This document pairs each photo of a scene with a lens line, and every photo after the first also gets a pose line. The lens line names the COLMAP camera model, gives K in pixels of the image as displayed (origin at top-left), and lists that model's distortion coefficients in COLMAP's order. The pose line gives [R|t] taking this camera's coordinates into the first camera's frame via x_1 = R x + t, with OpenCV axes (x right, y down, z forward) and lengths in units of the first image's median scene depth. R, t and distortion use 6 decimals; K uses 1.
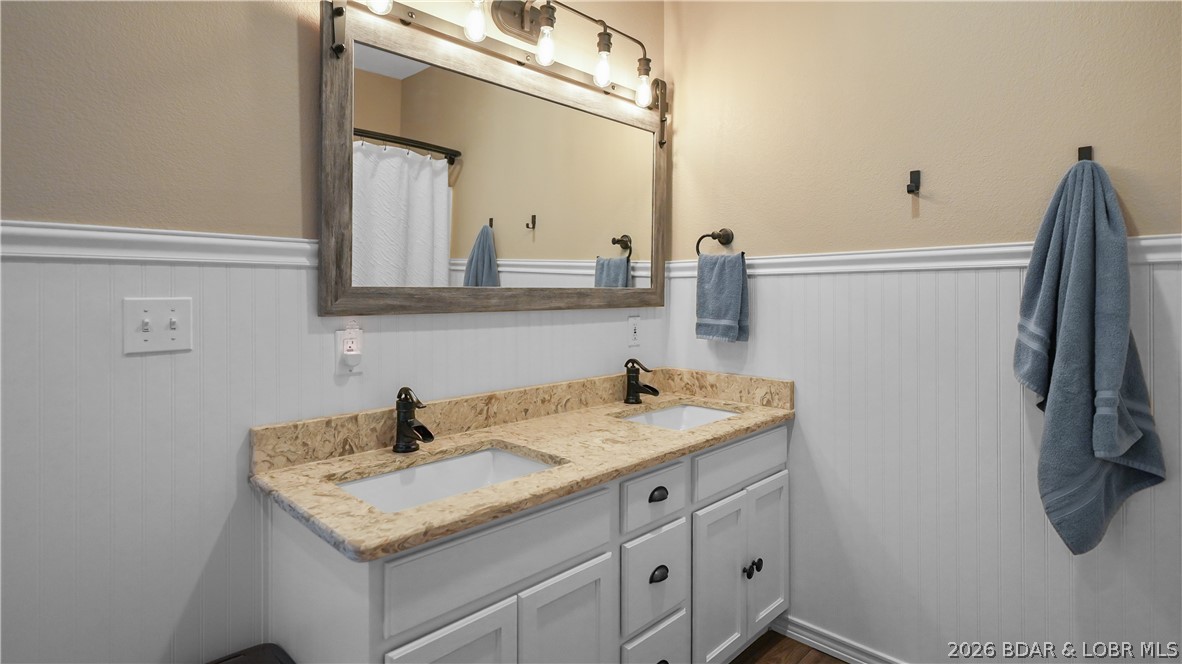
lens RADIAL K [[583.2, 0, 598.5], [0, 583.2, 297.5], [0, 0, 1]] dist [0.004564, 0.000277]
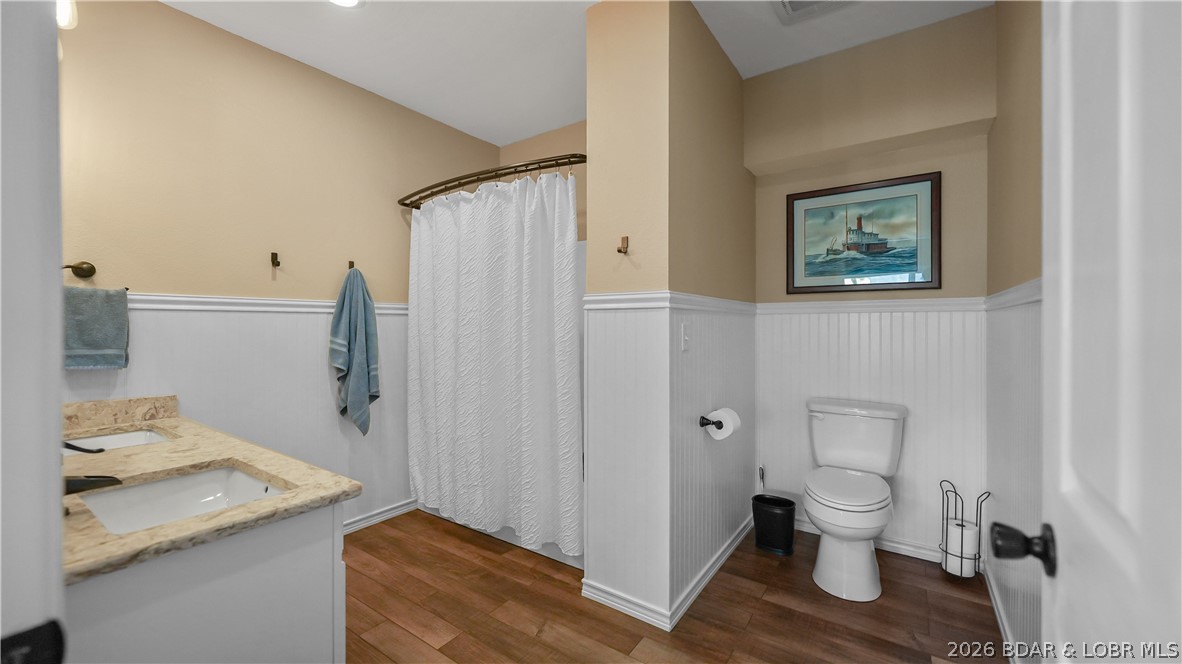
lens RADIAL K [[464.4, 0, 591.2], [0, 464.4, 329.5], [0, 0, 1]] dist [0.000809, 0.000077]
pose [[-0.162686, -0.005849, 0.986661, -0.814838], [0.007539, 0.999946, 0.007170, 0.002383], [-0.986649, 0.008605, -0.162633, 0.275068]]
